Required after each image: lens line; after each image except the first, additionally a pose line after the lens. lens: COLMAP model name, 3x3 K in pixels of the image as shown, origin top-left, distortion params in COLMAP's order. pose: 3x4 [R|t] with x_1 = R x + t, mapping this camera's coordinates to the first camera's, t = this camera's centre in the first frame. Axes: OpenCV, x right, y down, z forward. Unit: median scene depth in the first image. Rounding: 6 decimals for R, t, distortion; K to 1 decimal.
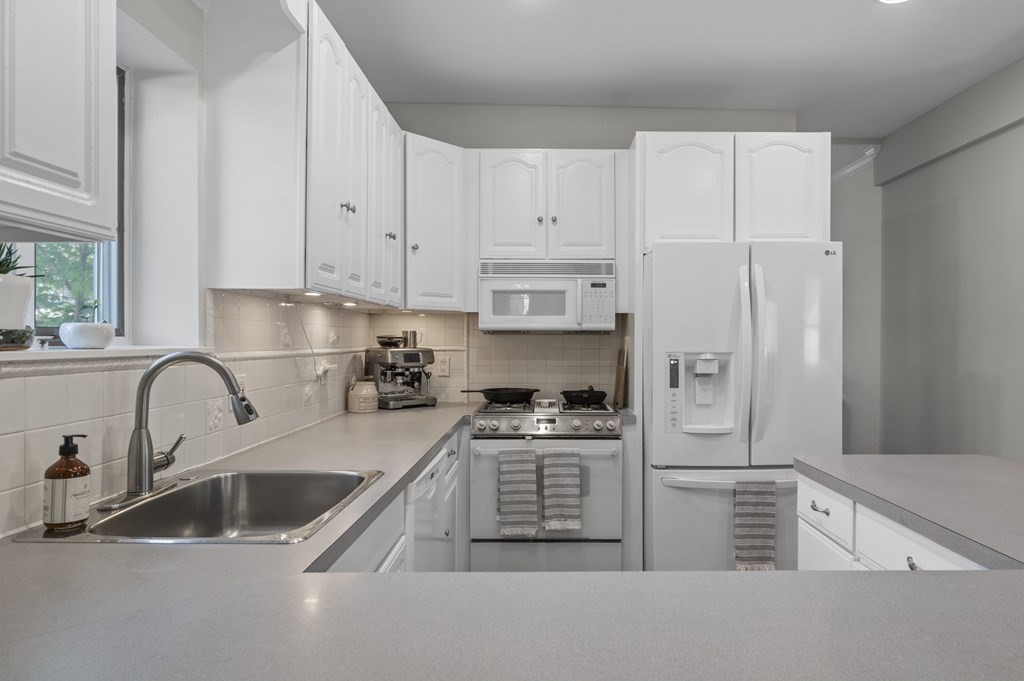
lens RADIAL K [[584.5, 0, 551.4], [0, 584.5, 341.8], [0, 0, 1]] dist [0.004603, 0.001986]
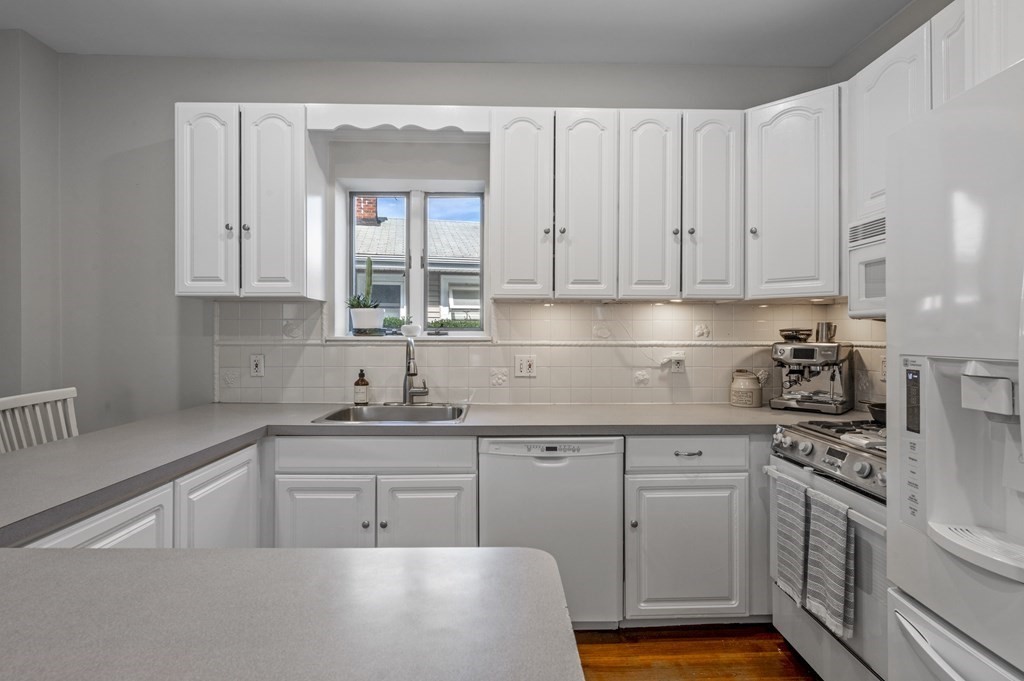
lens RADIAL K [[523.6, 0, 528.4], [0, 523.6, 333.7], [0, 0, 1]] dist [-0.008553, 0.000022]
pose [[0.036854, -0.004062, -0.999312, 0.614180], [-0.005097, 0.999978, -0.004252, 0.003877], [0.999308, 0.005250, 0.036833, 0.676108]]
